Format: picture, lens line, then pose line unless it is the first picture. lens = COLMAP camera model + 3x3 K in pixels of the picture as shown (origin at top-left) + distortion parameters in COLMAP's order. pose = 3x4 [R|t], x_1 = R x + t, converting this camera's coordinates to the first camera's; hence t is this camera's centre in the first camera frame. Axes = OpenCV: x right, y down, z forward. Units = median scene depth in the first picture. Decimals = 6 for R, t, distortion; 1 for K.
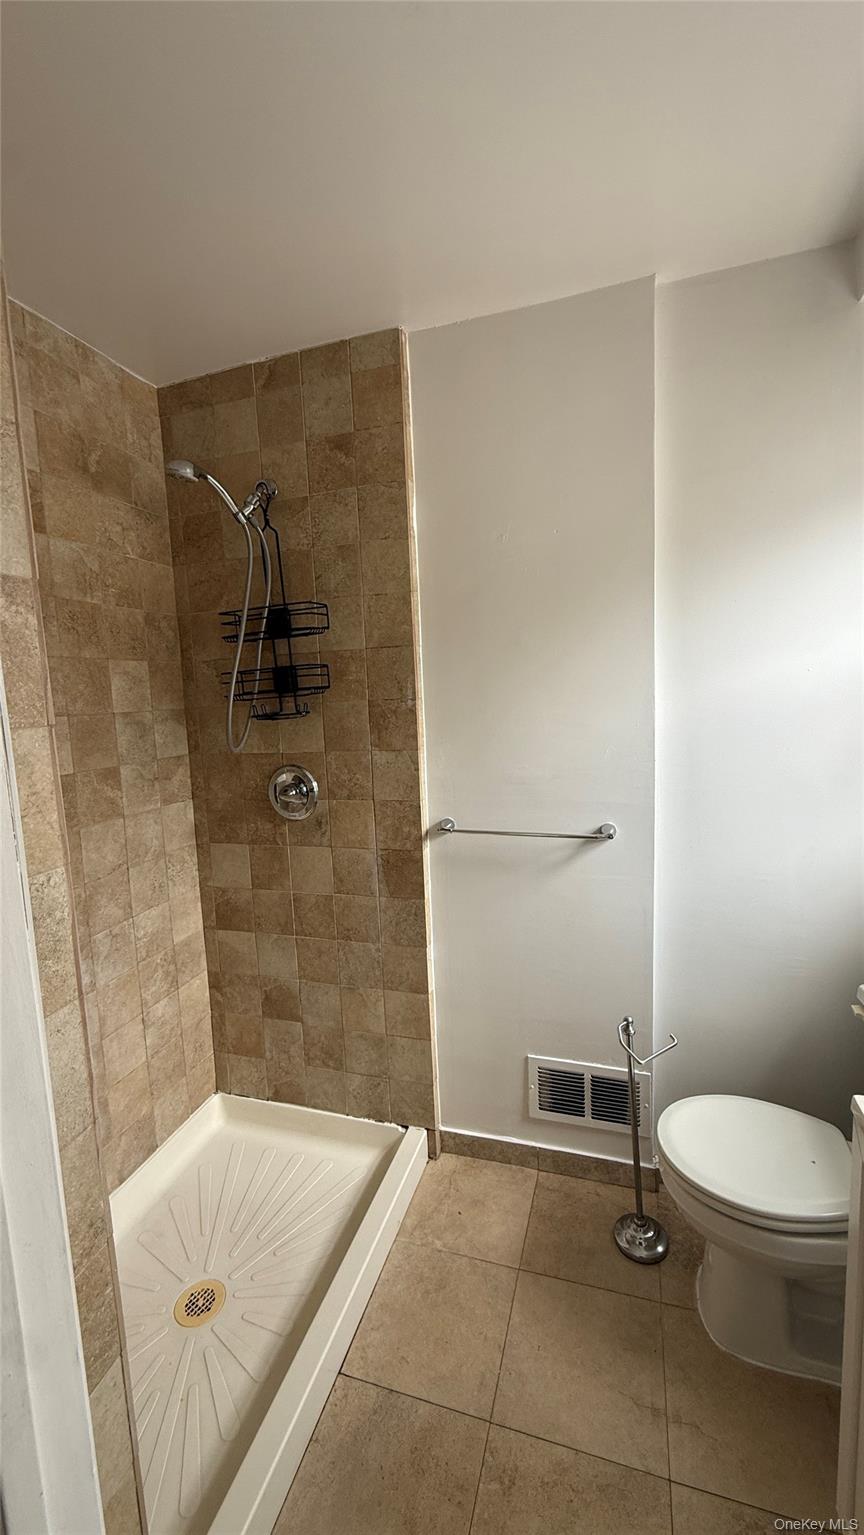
lens RADIAL K [[610.1, 0, 431.0], [0, 610.1, 765.3], [0, 0, 1]] dist [0.001388, -0.000310]
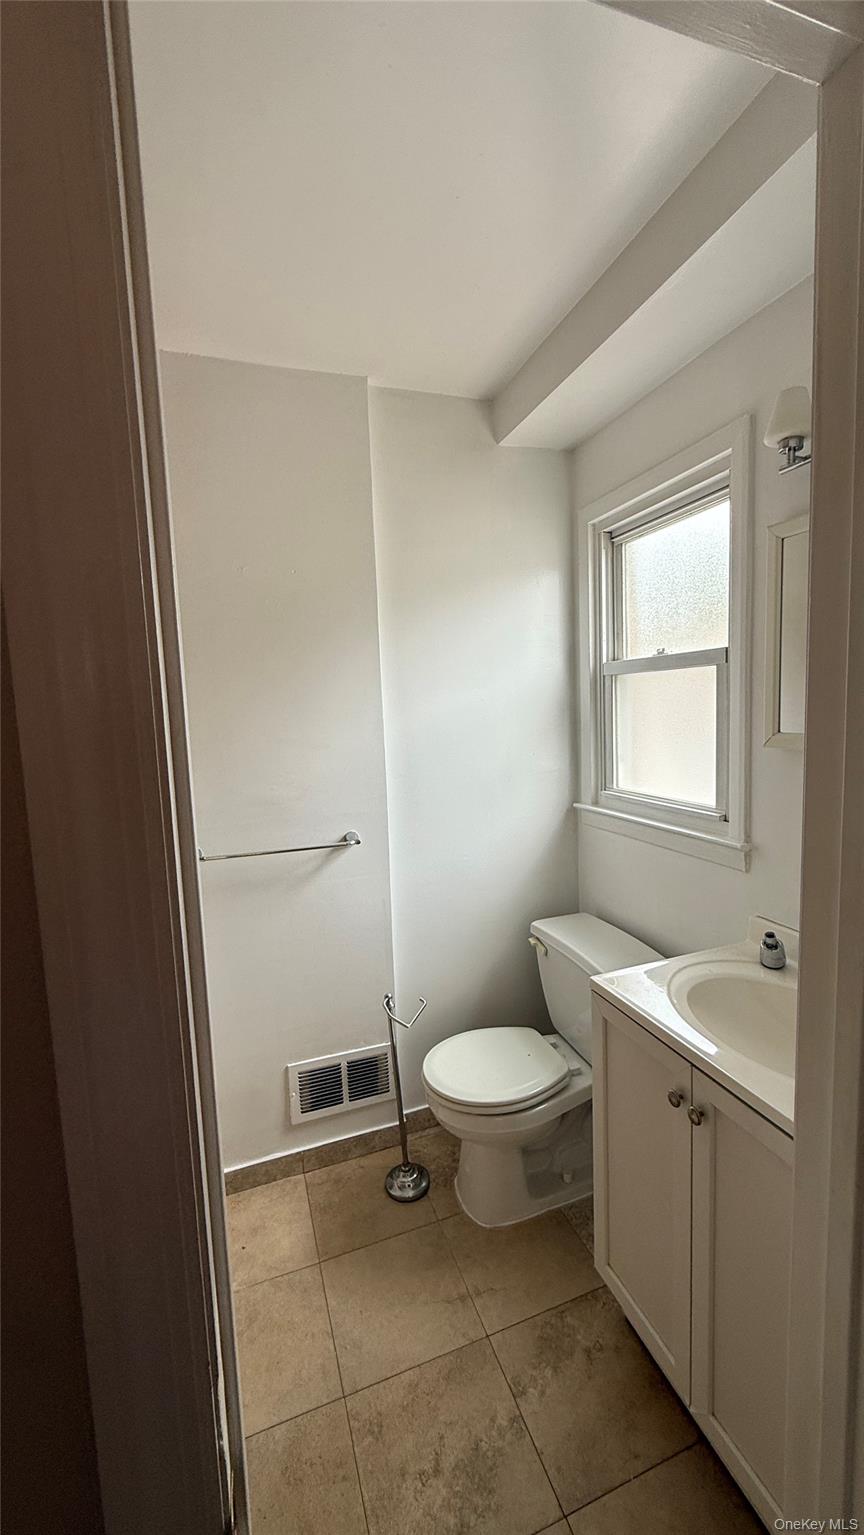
lens RADIAL K [[610.1, 0, 429.8], [0, 610.1, 768.7], [0, 0, 1]] dist [0.001388, -0.000310]
pose [[0.799323, -0.052369, 0.598615, -0.279403], [0.078017, 0.996808, -0.016970, 0.009674], [-0.595816, 0.060267, 0.800857, -0.006769]]
